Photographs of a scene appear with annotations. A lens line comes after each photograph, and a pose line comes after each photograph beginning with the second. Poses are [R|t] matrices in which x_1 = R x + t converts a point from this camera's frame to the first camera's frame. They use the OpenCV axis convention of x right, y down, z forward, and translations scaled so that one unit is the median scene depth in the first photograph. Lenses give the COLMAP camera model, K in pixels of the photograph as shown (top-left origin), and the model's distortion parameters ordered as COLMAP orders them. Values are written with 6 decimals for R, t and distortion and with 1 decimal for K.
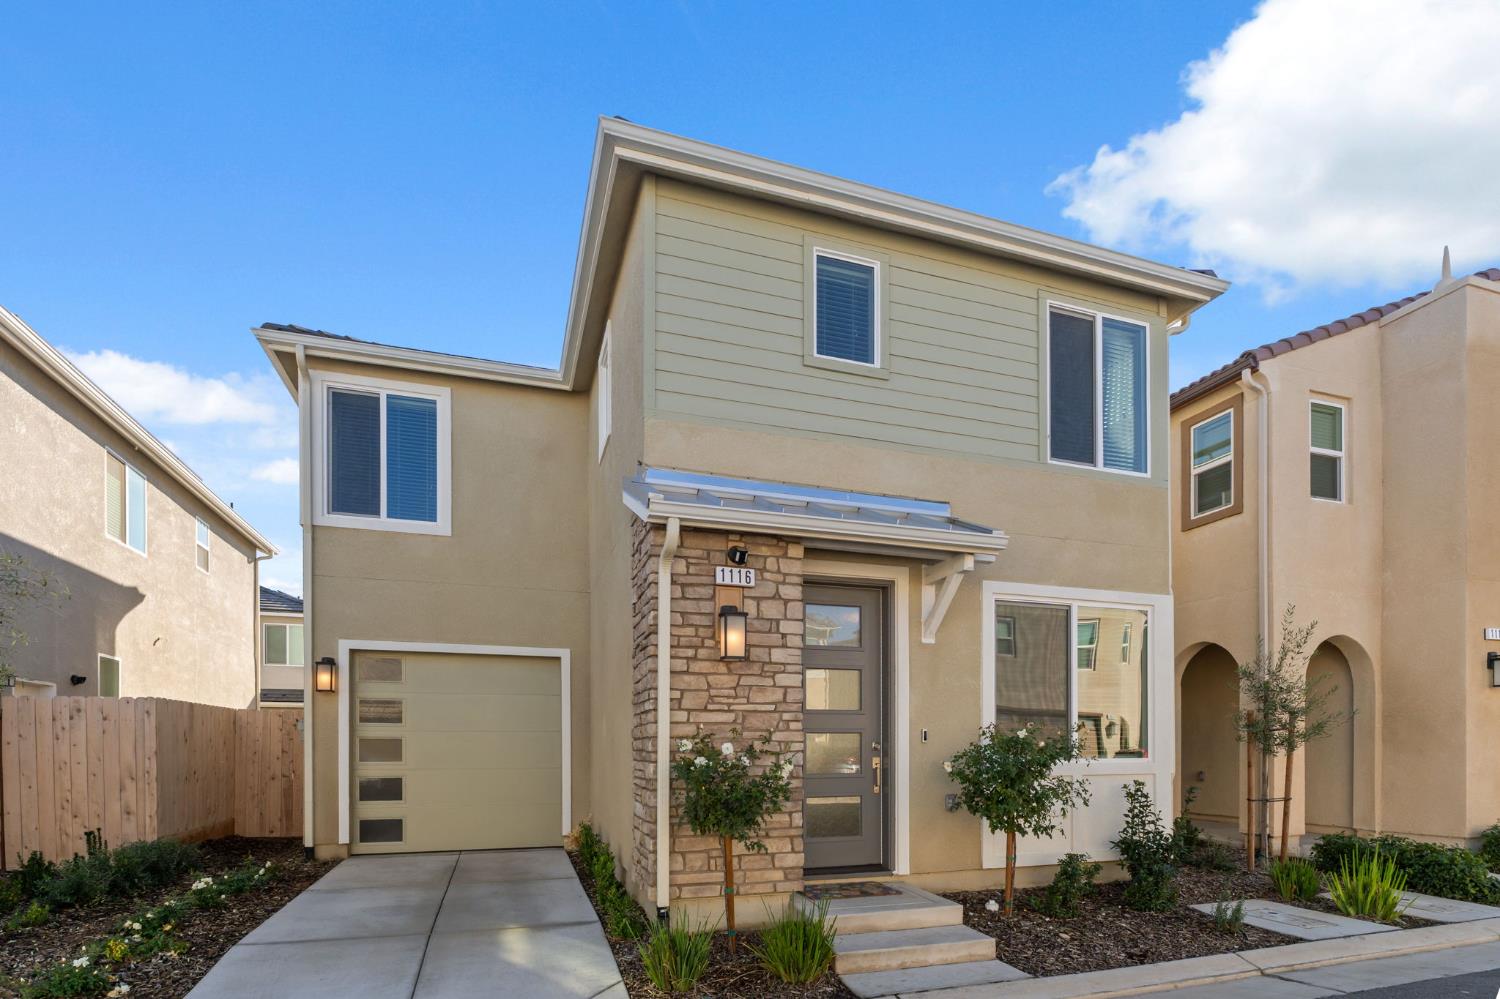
lens RADIAL K [[720.3, 0, 750.3], [0, 720.3, 517.6], [0, 0, 1]] dist [-0.005733, -0.000103]
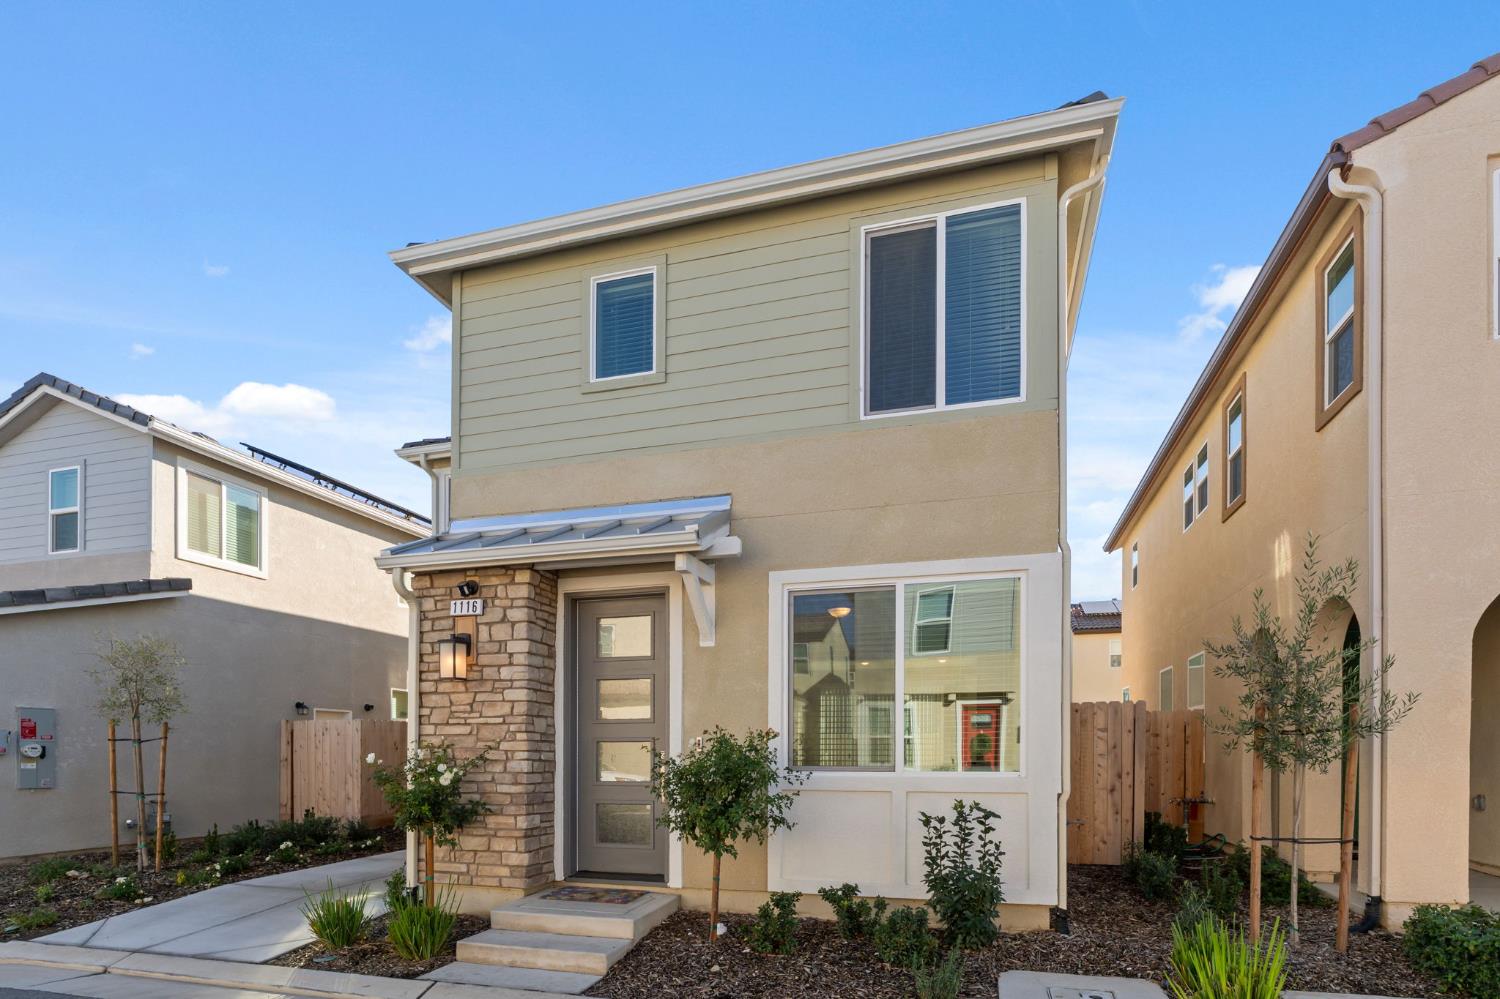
lens RADIAL K [[752.4, 0, 750.0], [0, 752.4, 499.5], [0, 0, 1]] dist [-0.003020, 0.000020]
pose [[0.820925, -0.179935, -0.541946, 1.019501], [0.172970, 0.982826, -0.064305, 0.066839], [0.544209, -0.040951, 0.837949, 0.238863]]
